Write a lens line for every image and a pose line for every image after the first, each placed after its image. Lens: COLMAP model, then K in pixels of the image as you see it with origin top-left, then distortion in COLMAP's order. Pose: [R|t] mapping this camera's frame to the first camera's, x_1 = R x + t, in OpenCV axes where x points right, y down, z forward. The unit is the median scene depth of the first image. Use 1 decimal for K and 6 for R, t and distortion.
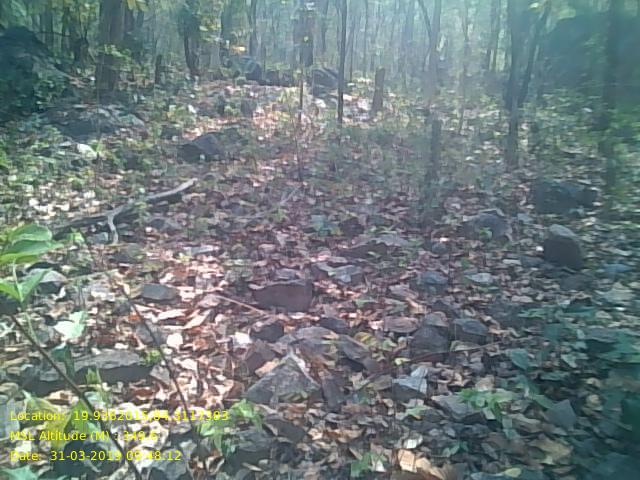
lens RADIAL K [[525.6, 0, 316.1], [0, 525.6, 238.4], [0, 0, 1]] dist [0.103311, -0.155694]
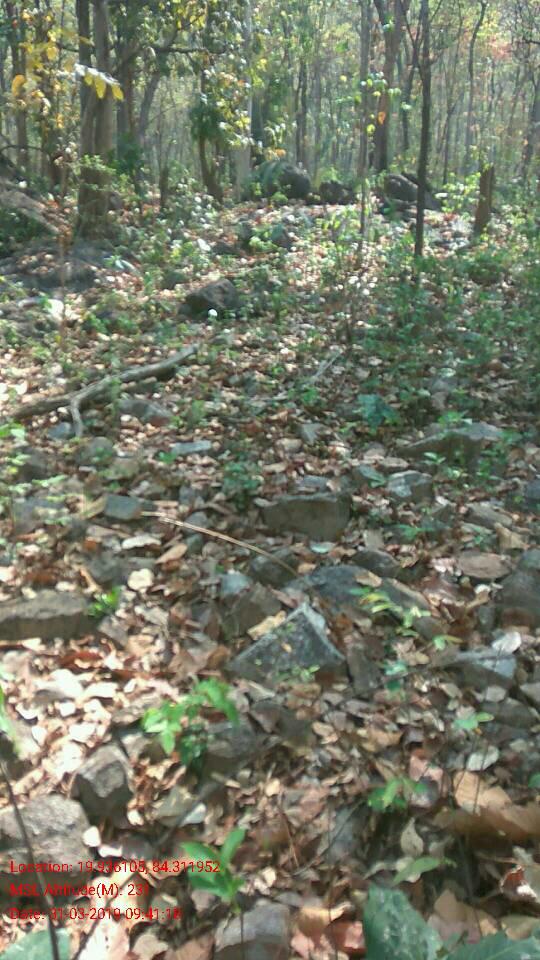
lens RADIAL K [[731.1, 0, 269.6], [0, 731.1, 484.1], [0, 0, 1]] dist [0.110080, -0.141778]
pose [[0.986259, 0.007276, -0.165046, 0.046746], [0.005479, 0.997039, 0.076699, -0.004324], [0.165115, -0.076550, 0.983299, 0.075747]]
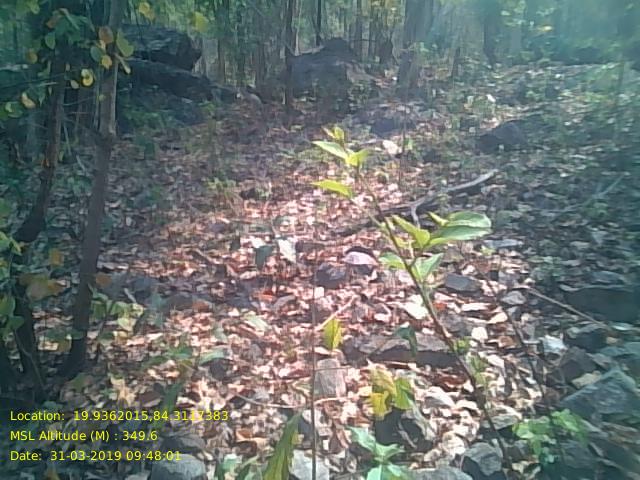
lens RADIAL K [[525.6, 0, 315.5], [0, 525.6, 238.0], [0, 0, 1]] dist [0.103311, -0.155694]
pose [[0.865727, 0.051852, -0.497824, -0.038454], [-0.045133, 0.998655, 0.025531, 0.002275], [0.498478, 0.000366, 0.866902, -0.008379]]
